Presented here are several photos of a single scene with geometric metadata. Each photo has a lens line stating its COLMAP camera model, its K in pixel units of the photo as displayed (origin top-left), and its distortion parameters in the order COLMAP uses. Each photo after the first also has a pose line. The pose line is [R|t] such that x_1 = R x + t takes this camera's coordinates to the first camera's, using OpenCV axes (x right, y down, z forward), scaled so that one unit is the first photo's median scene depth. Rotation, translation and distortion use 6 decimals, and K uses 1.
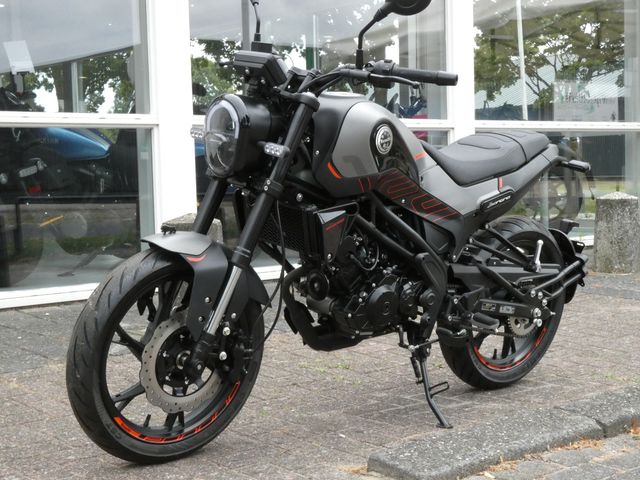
lens RADIAL K [[1079.8, 0, 320.0], [0, 1079.8, 240.0], [0, 0, 1]] dist [0.050178, 0.055118]
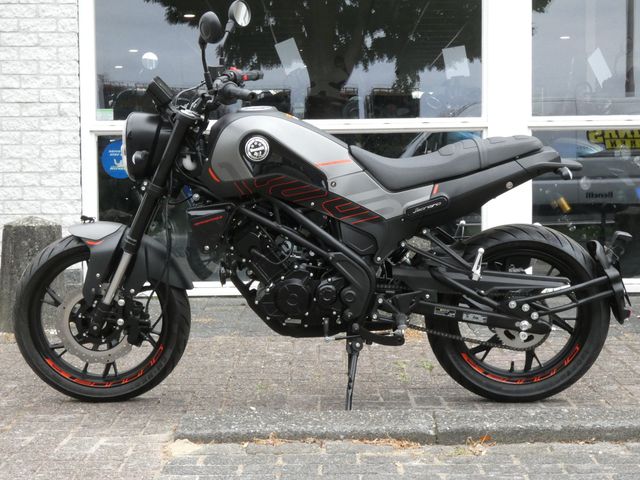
lens RADIAL K [[1222.6, 0, 320.0], [0, 1222.6, 240.0], [0, 0, 1]] dist [0.030860, 0.048485]
pose [[0.761721, 0.046896, -0.646206, 0.891721], [-0.051081, 0.998619, 0.012259, -0.014996], [0.645888, 0.023671, 0.763065, 0.060152]]
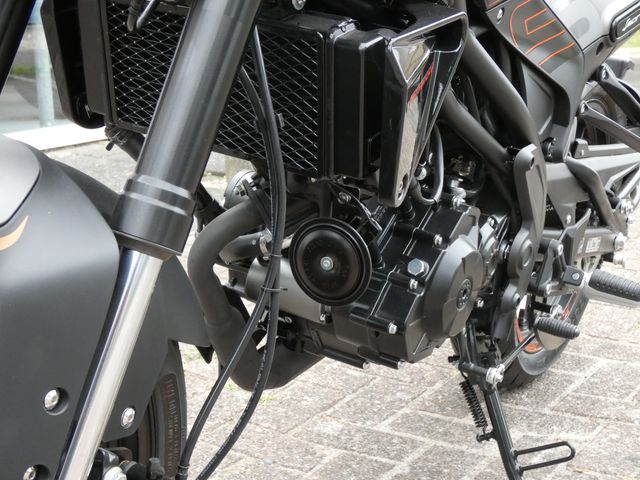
lens RADIAL K [[1079.8, 0, 320.0], [0, 1079.8, 240.0], [0, 0, 1]] dist [0.050178, 0.055118]
pose [[0.953742, -0.068256, 0.292775, -0.101313], [0.025356, 0.988678, 0.147895, -0.015327], [-0.299555, -0.133629, 0.944675, 0.650308]]
